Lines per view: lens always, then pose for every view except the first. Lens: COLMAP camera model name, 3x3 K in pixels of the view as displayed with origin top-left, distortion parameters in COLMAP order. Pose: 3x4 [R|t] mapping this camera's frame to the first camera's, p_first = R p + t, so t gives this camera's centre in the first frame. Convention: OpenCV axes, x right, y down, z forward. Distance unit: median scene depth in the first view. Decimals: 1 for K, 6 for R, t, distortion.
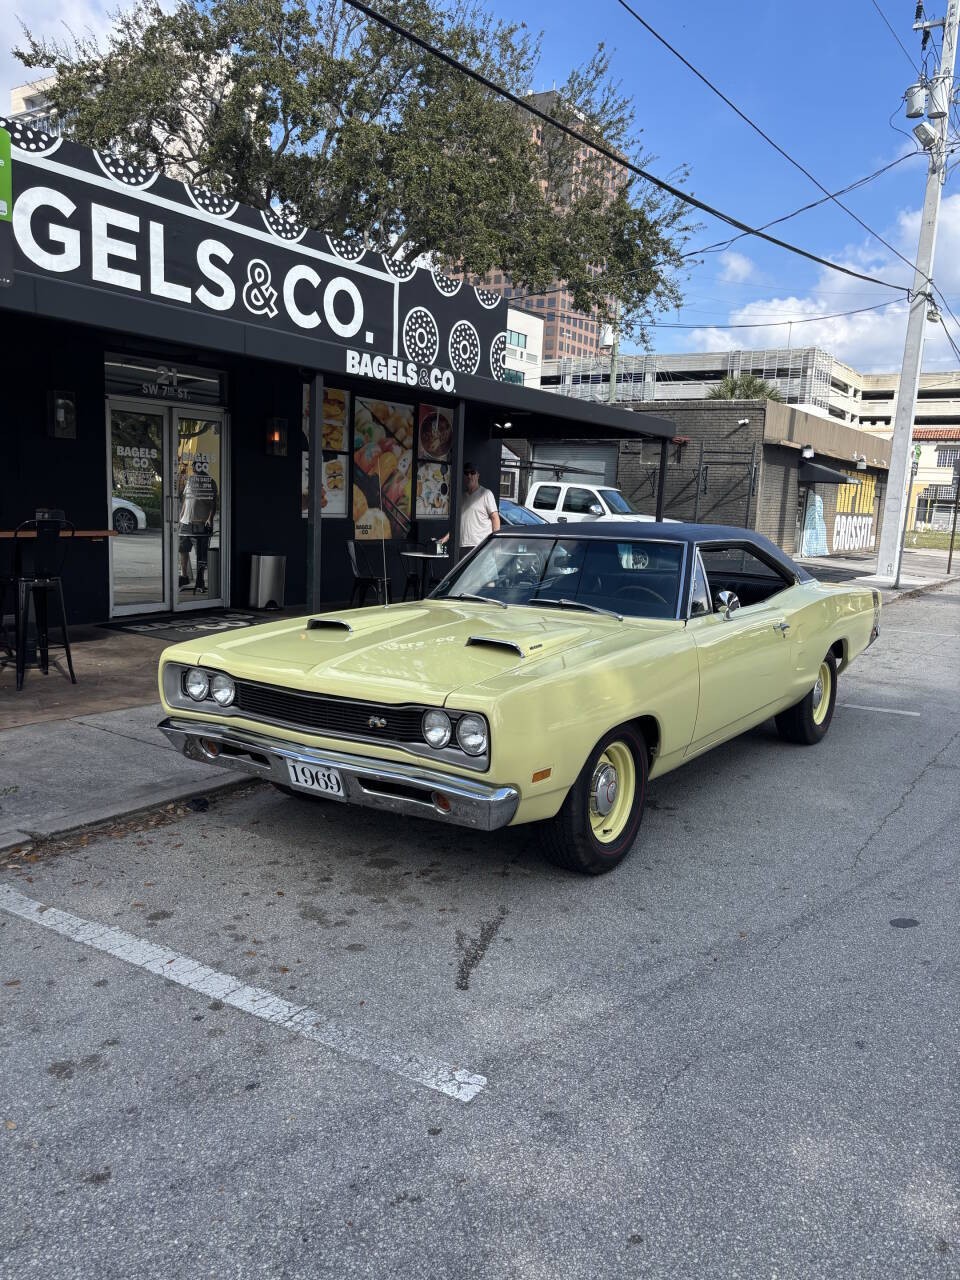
lens RADIAL K [[973.4, 0, 491.7], [0, 973.4, 638.8], [0, 0, 1]] dist [0.025007, -0.027885]
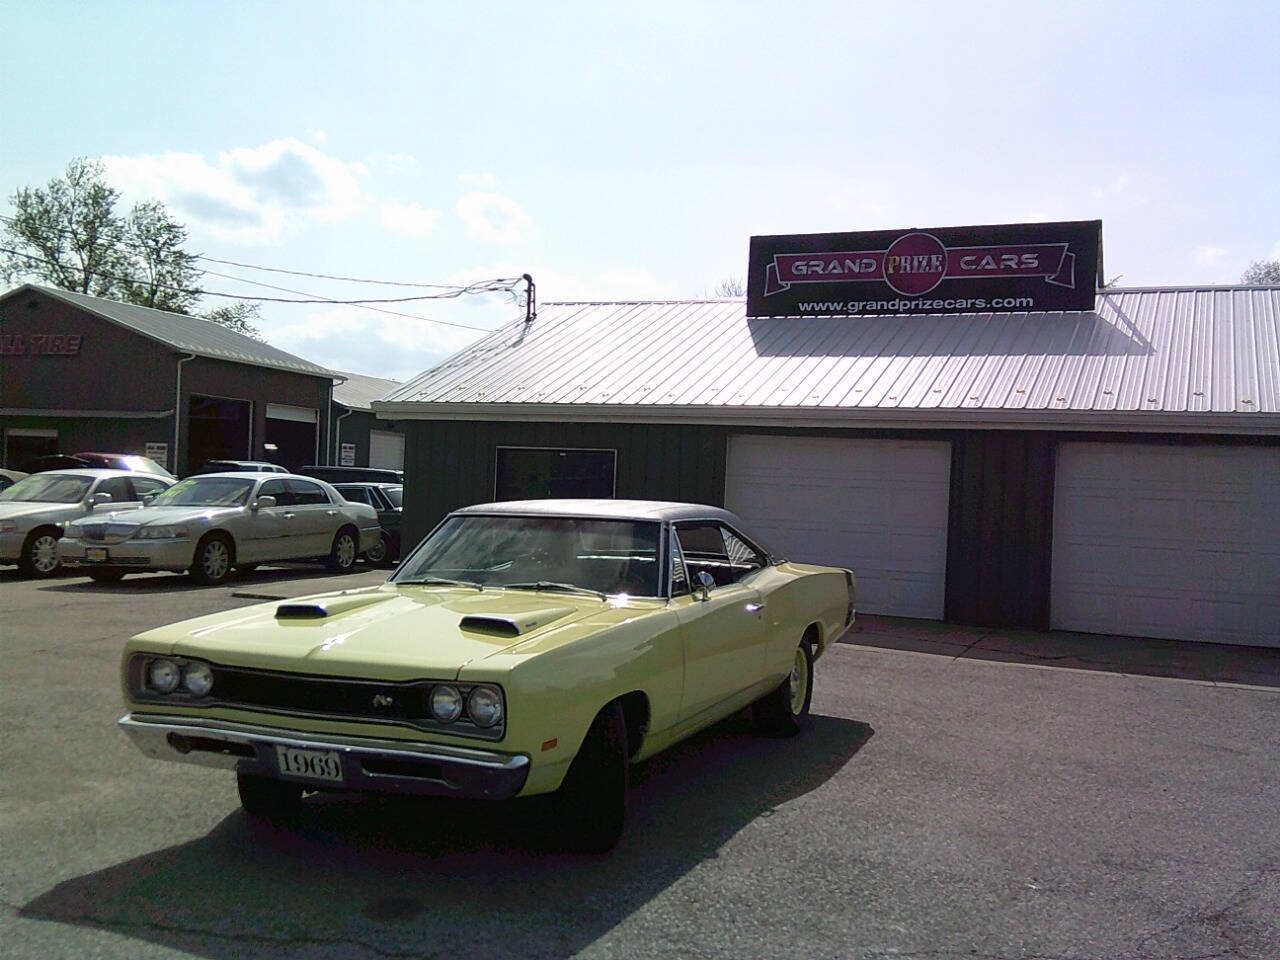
lens RADIAL K [[1292.0, 0, 640.9], [0, 1292.0, 486.4], [0, 0, 1]] dist [0.047256, 0.000000]
pose [[0.977573, -0.000334, 0.210598, -0.127337], [0.026287, 0.992372, -0.120445, 0.031226], [-0.208952, 0.123280, 0.970124, -0.350971]]
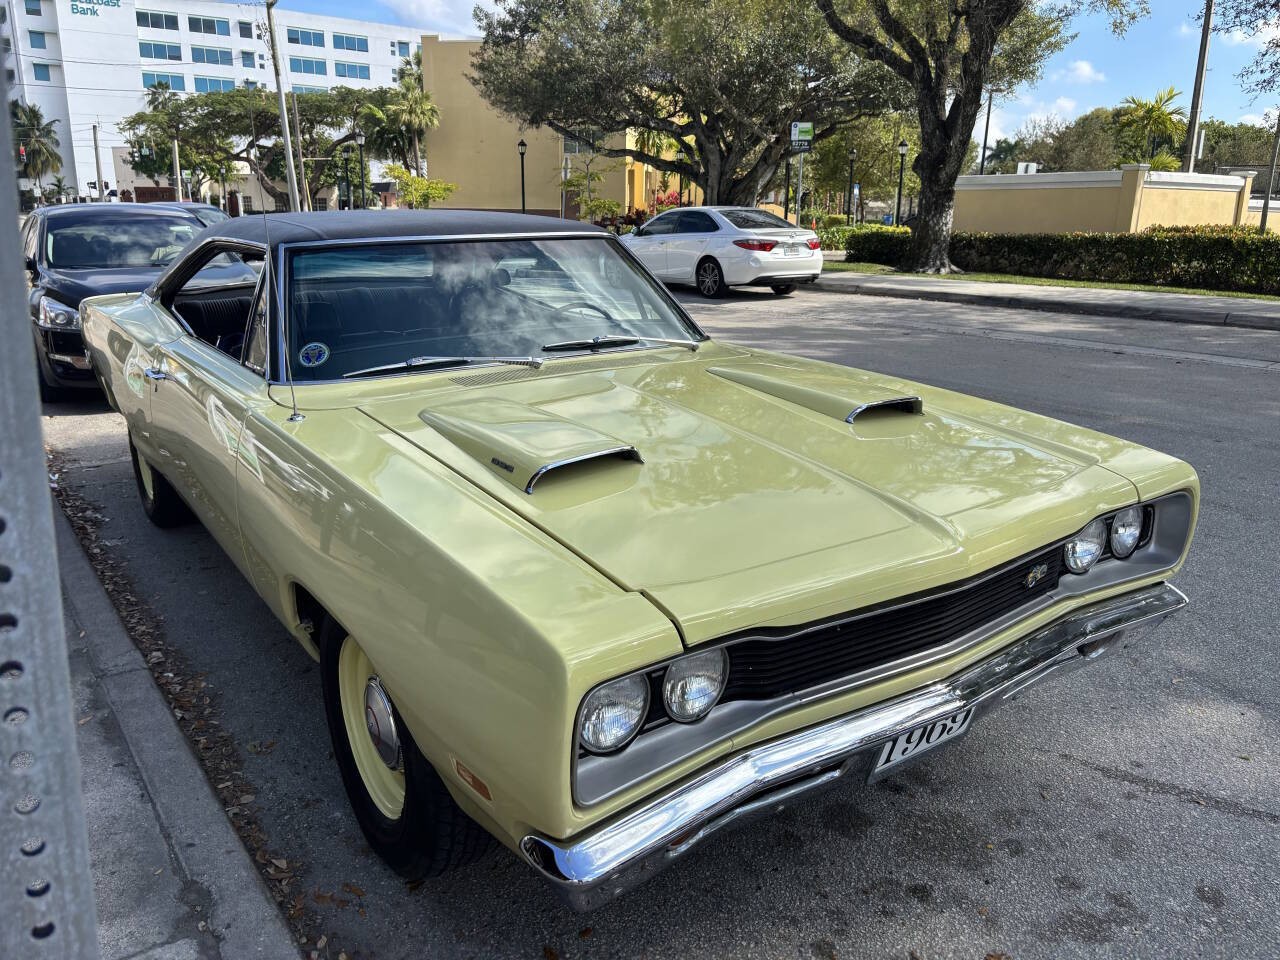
lens RADIAL K [[973.4, 0, 645.4], [0, 973.4, 473.3], [0, 0, 1]] dist [0.025007, -0.027885]
pose [[0.344038, -0.278204, 0.896795, -0.638446], [0.135868, 0.959796, 0.245625, -0.132056], [-0.929074, 0.037342, 0.368005, 0.916176]]
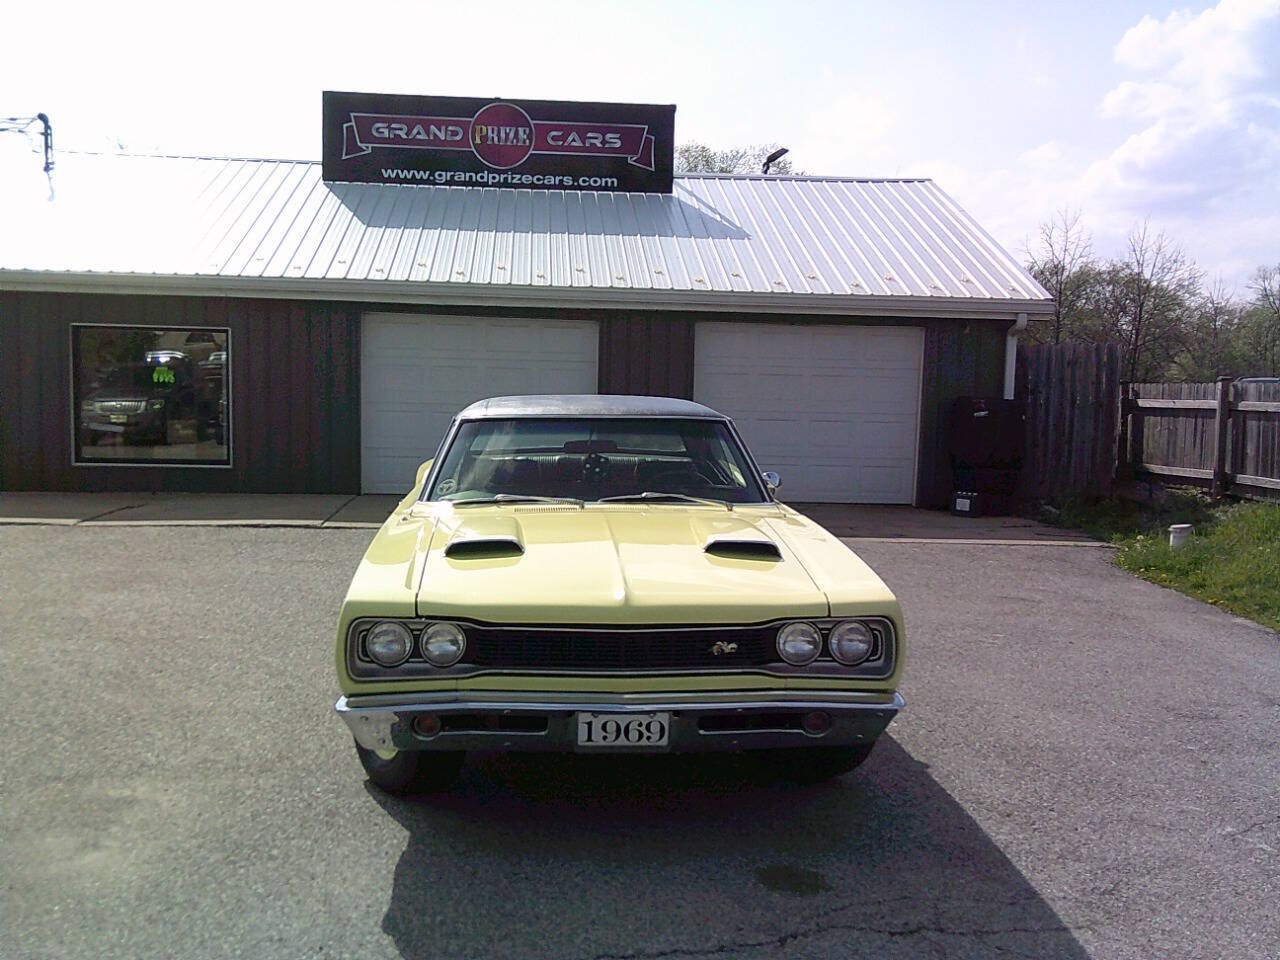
lens RADIAL K [[1292.0, 0, 641.1], [0, 1292.0, 478.3], [0, 0, 1]] dist [0.047256, 0.000000]
pose [[0.781720, -0.067947, 0.619917, -0.799723], [0.088025, 0.996117, -0.001820, -0.061624], [-0.617386, 0.055991, 0.784666, 0.129511]]
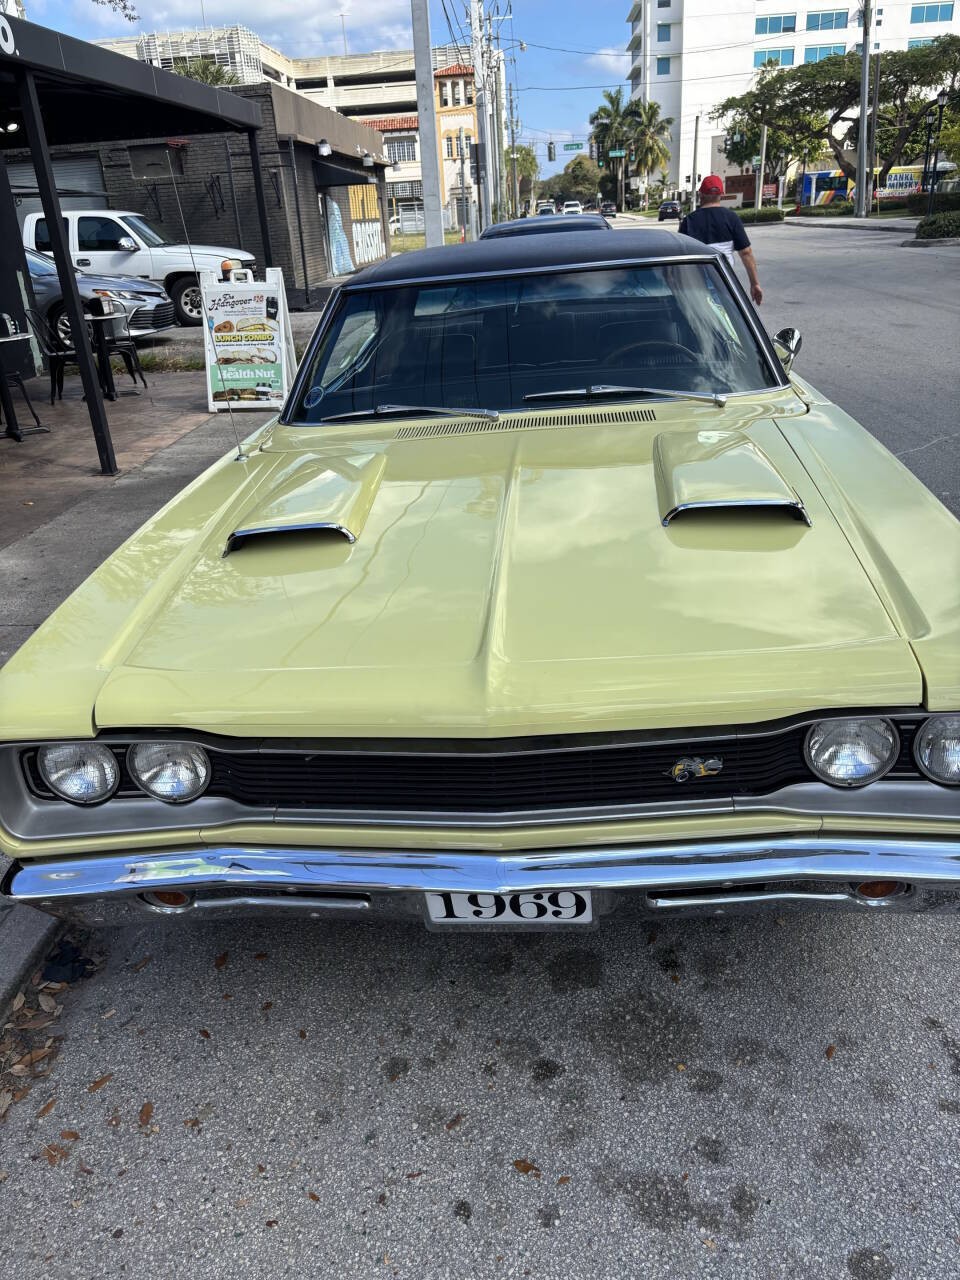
lens RADIAL K [[973.4, 0, 478.0], [0, 973.4, 648.6], [0, 0, 1]] dist [0.025007, -0.027885]
pose [[0.863619, -0.288341, 0.413548, -0.334169], [0.166711, 0.937483, 0.305504, -0.102408], [-0.475784, -0.194896, 0.857698, 0.628285]]
